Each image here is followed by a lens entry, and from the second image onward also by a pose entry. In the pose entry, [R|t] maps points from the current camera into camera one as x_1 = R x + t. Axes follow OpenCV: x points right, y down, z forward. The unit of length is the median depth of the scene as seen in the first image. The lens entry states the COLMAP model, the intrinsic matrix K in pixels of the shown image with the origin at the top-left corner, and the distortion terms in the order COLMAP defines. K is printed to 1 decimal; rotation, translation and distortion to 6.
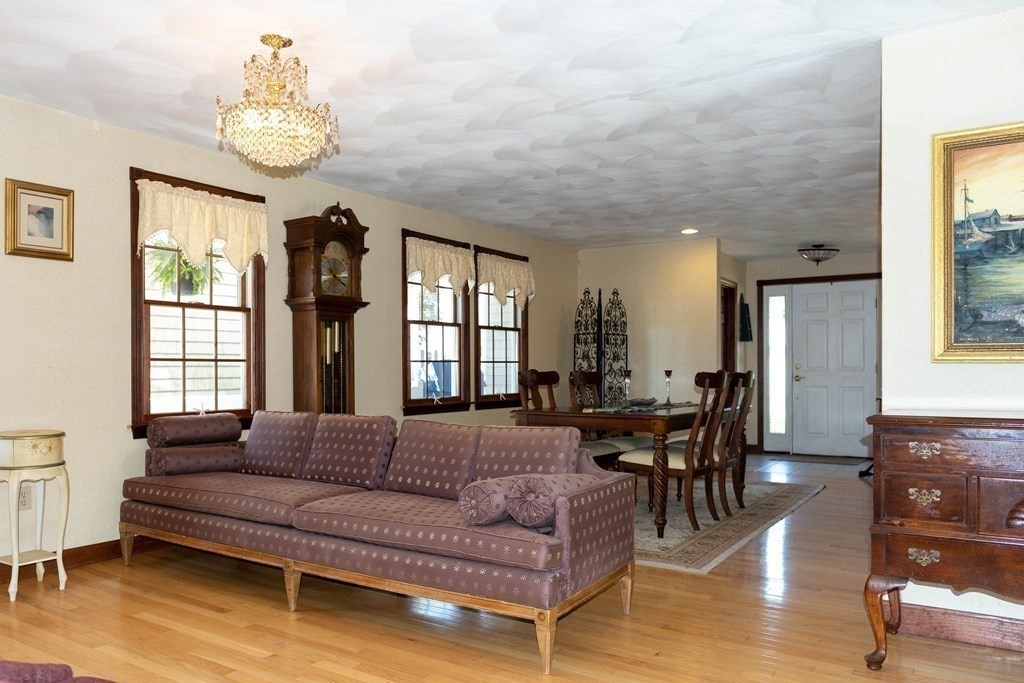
lens RADIAL K [[728.9, 0, 517.0], [0, 728.9, 366.6], [0, 0, 1]] dist [0.003828, 0.001271]
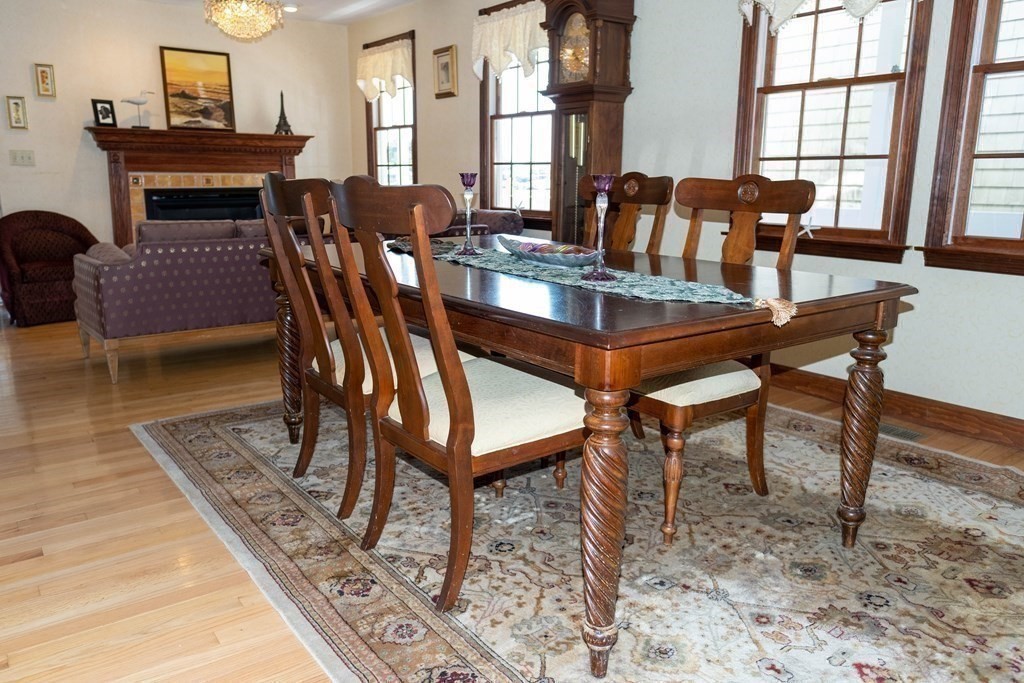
lens RADIAL K [[728.9, 0, 507.1], [0, 728.9, 345.2], [0, 0, 1]] dist [0.003828, 0.001271]
pose [[-0.329908, 0.221186, -0.917735, 0.738720], [0.001255, 0.972265, 0.233877, 0.001177], [0.944012, 0.076006, -0.321036, 1.439246]]
